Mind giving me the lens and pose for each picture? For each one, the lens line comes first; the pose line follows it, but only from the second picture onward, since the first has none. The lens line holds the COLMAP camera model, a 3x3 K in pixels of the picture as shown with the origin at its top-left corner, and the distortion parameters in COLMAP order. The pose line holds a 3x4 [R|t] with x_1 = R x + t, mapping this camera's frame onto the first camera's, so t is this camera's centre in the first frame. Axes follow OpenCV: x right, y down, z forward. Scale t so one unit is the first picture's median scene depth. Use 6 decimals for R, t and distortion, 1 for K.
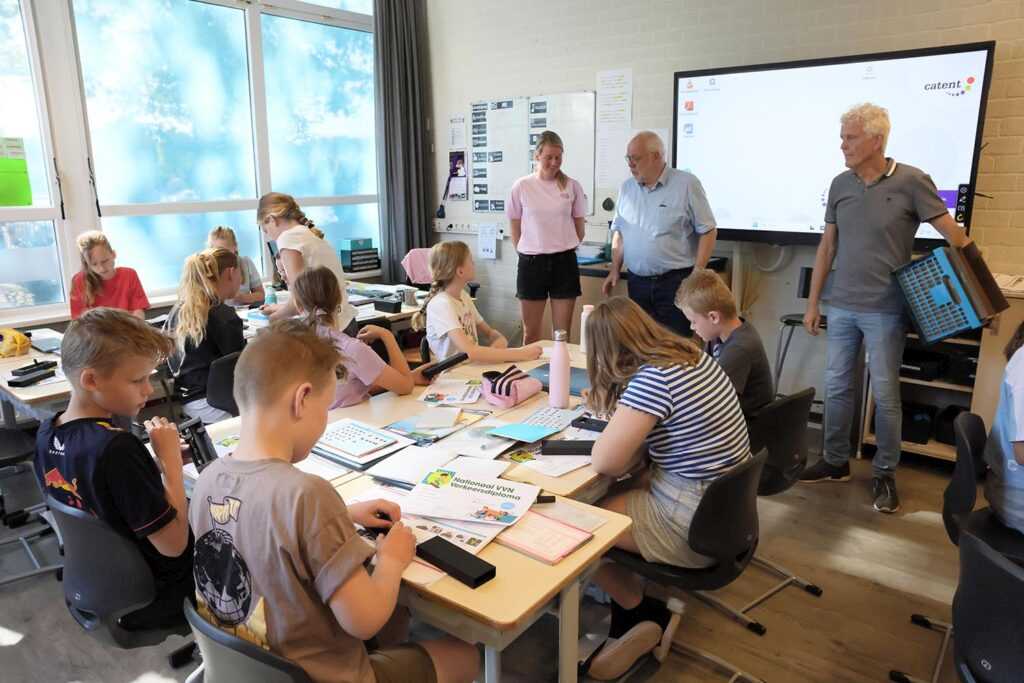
lens RADIAL K [[697.1, 0, 511.3], [0, 697.1, 337.6], [0, 0, 1]] dist [-0.091778, 0.064588]
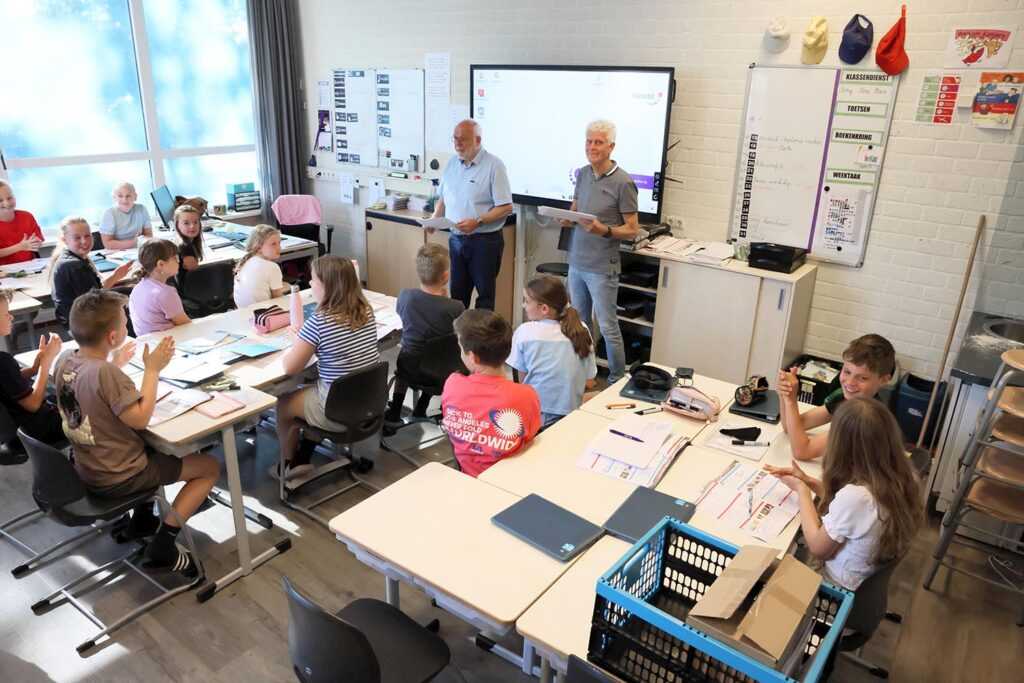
lens RADIAL K [[697.1, 0, 508.6], [0, 697.1, 340.0], [0, 0, 1]] dist [-0.091778, 0.064588]
pose [[0.998677, 0.020855, 0.047007, 0.209853], [-0.026711, 0.991464, 0.127617, -0.042938], [-0.043944, -0.128704, 0.990709, -0.245774]]
